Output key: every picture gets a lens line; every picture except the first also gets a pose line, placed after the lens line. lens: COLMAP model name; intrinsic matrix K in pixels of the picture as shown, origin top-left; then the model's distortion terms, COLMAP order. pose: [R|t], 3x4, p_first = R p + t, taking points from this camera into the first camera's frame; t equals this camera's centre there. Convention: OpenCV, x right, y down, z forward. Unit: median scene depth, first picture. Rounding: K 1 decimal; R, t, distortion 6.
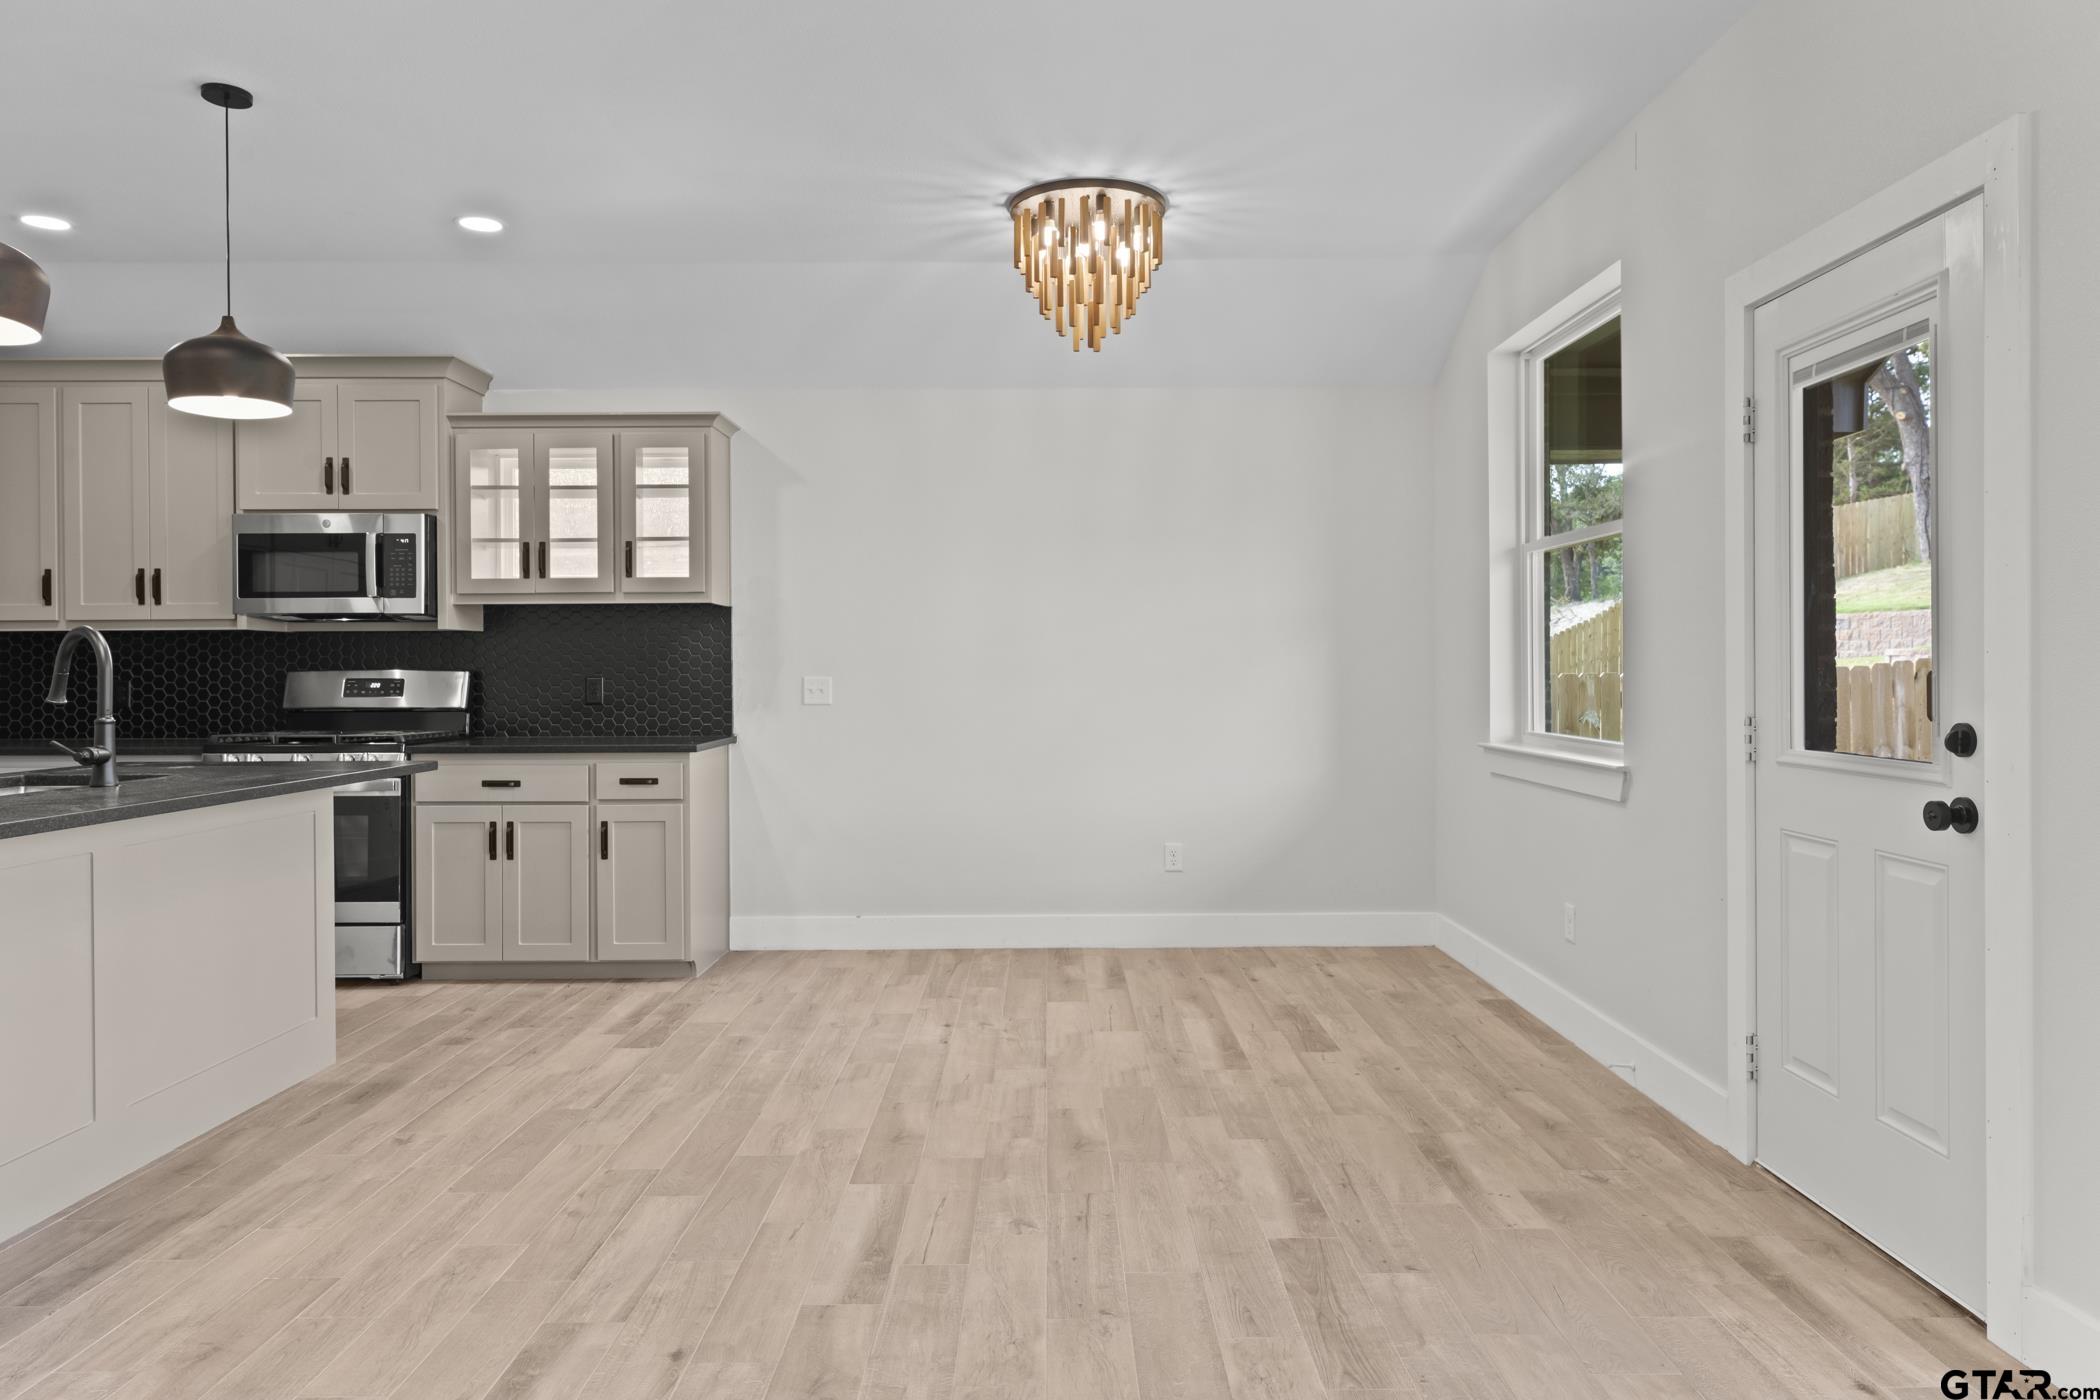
lens RADIAL K [[1962.0, 0, 1050.0], [0, 1962.0, 700.0], [0, 0, 1]] dist [-0.000638, -0.006451]
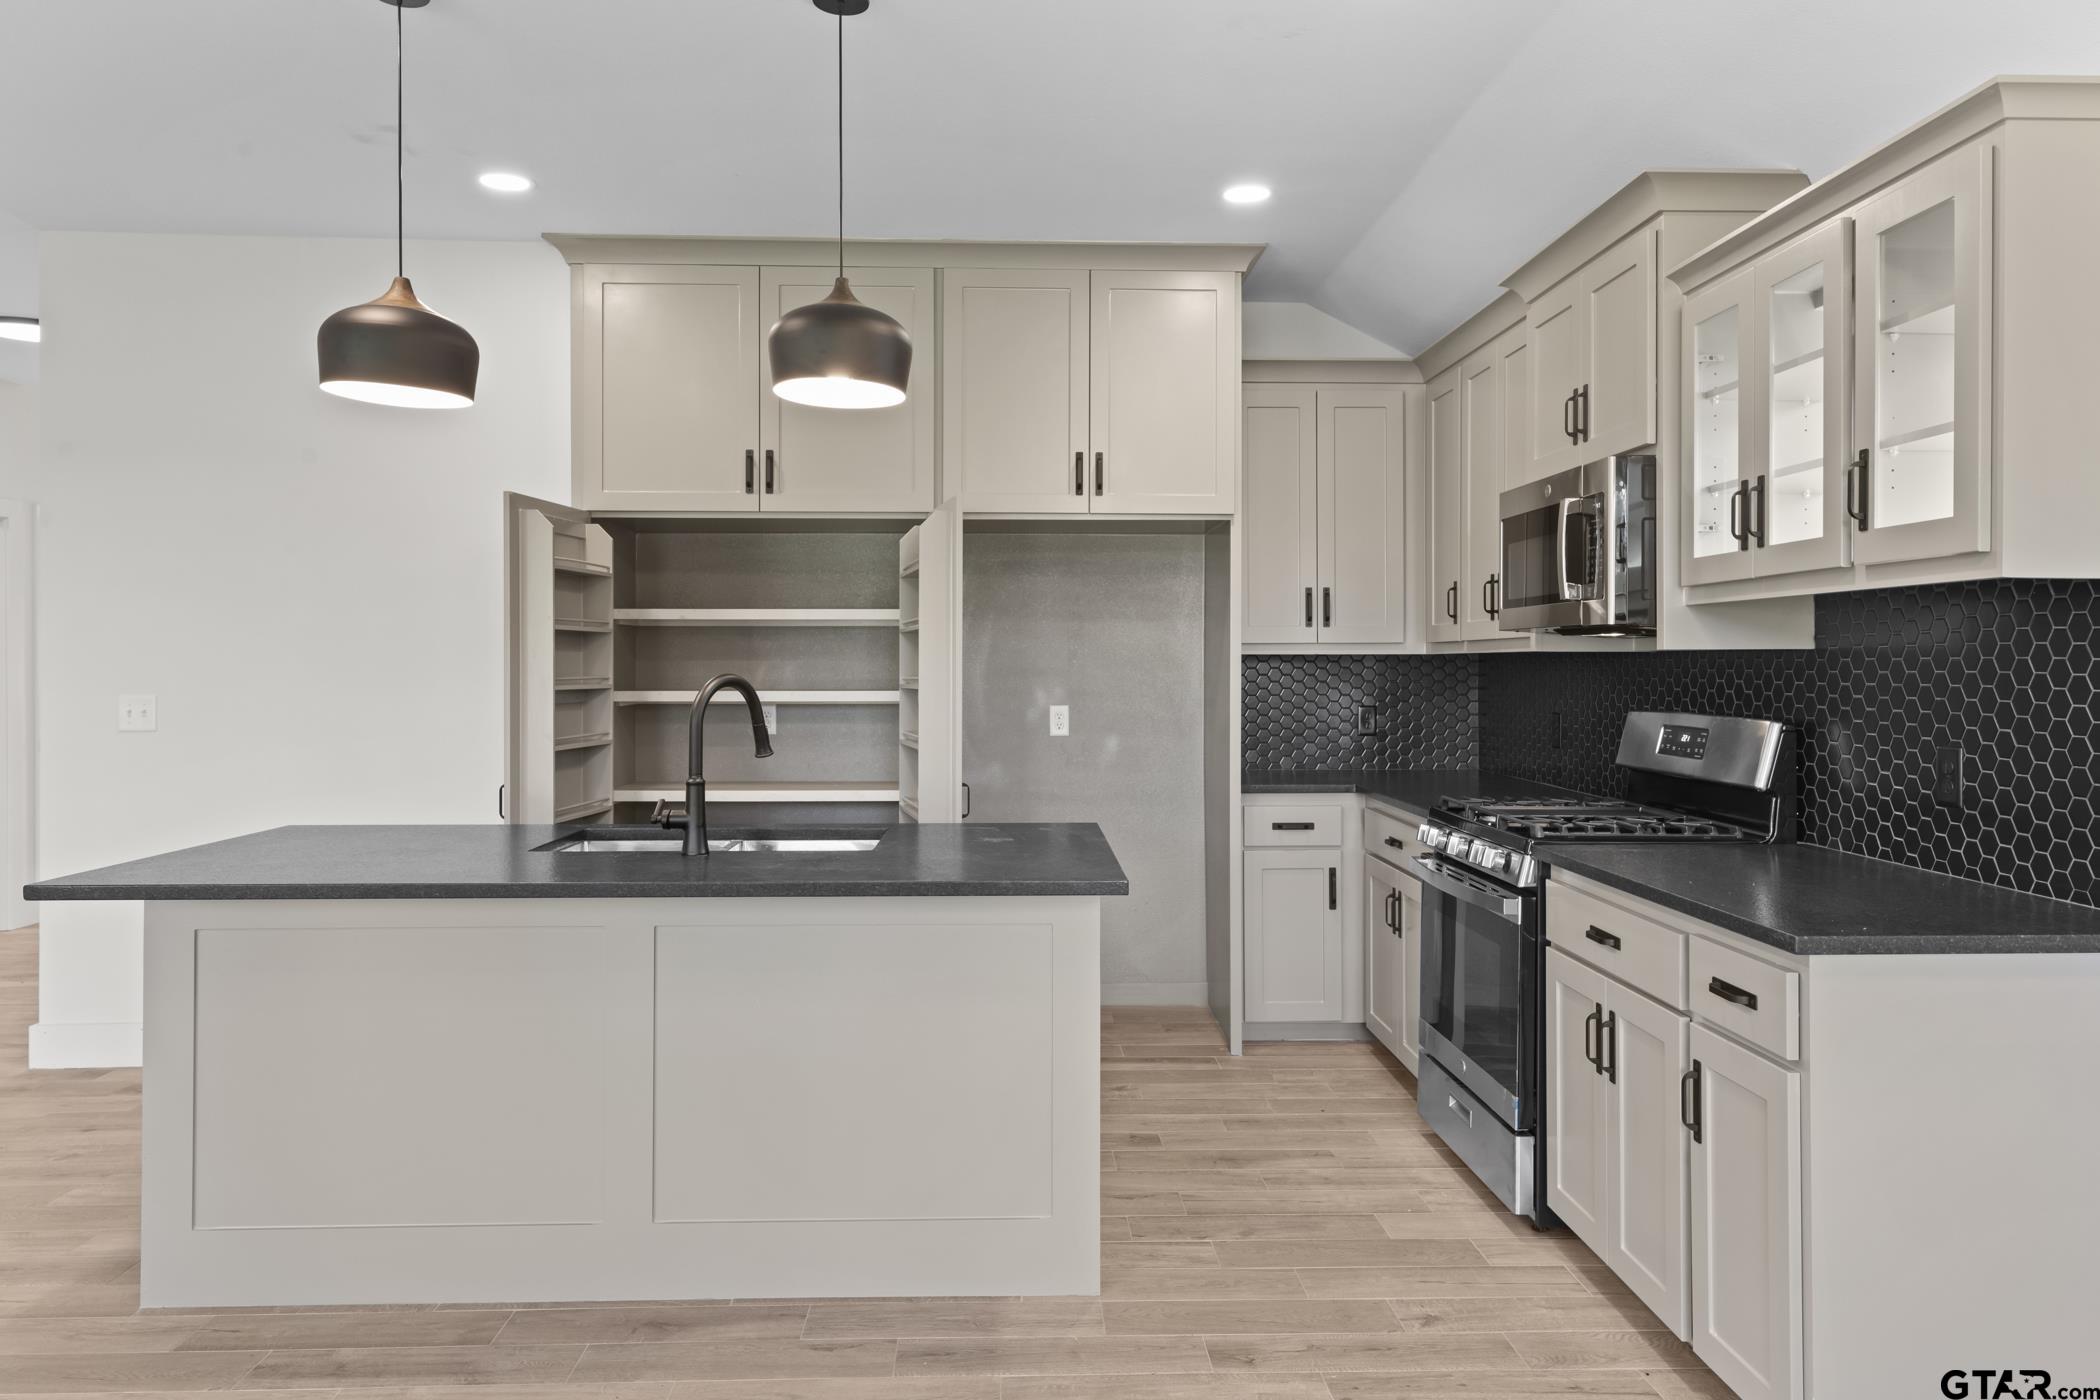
lens RADIAL K [[1421.8, 0, 969.6], [0, 1421.8, 674.7], [0, 0, 1]] dist [0.002284, 0.002132]
pose [[-0.027437, 0.012551, -0.999545, 0.114807], [0.000000, 0.999921, 0.012556, -0.034096], [0.999624, 0.000345, -0.027435, 0.808949]]
